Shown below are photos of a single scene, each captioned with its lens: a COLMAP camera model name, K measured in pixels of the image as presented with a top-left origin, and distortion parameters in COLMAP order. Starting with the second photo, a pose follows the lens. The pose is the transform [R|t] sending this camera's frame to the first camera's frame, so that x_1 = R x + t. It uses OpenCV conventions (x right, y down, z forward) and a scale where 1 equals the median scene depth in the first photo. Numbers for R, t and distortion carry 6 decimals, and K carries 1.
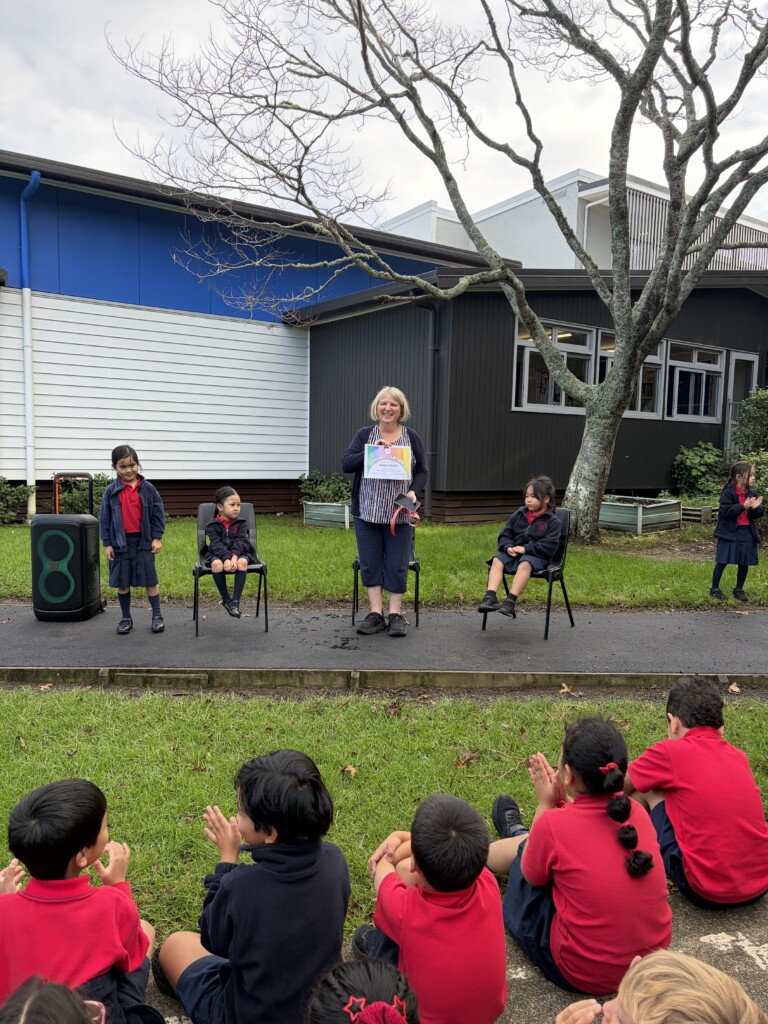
lens RADIAL K [[794.2, 0, 380.4], [0, 794.2, 510.7], [0, 0, 1]] dist [-0.001500, 0.000034]
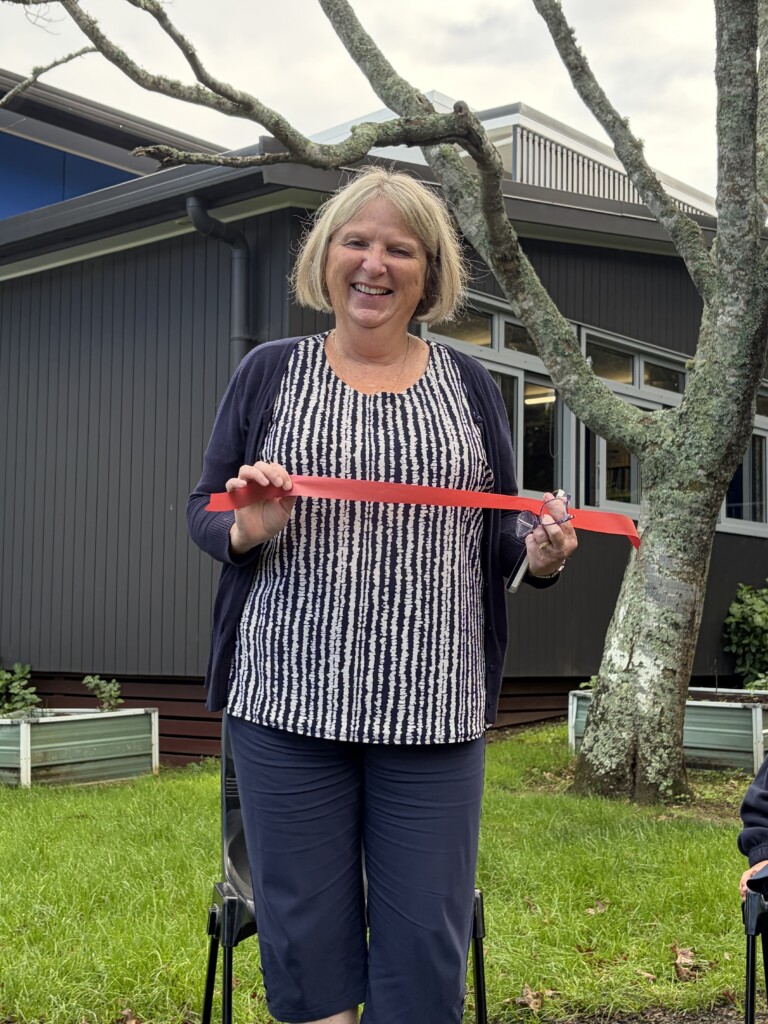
lens RADIAL K [[1434.0, 0, 390.4], [0, 1434.0, 520.6], [0, 0, 1]] dist [0.098598, 0.000000]
pose [[0.968442, 0.012907, 0.248906, -0.052911], [0.026314, 0.987782, -0.153601, 0.009999], [-0.247848, 0.155304, 0.956270, 0.324327]]
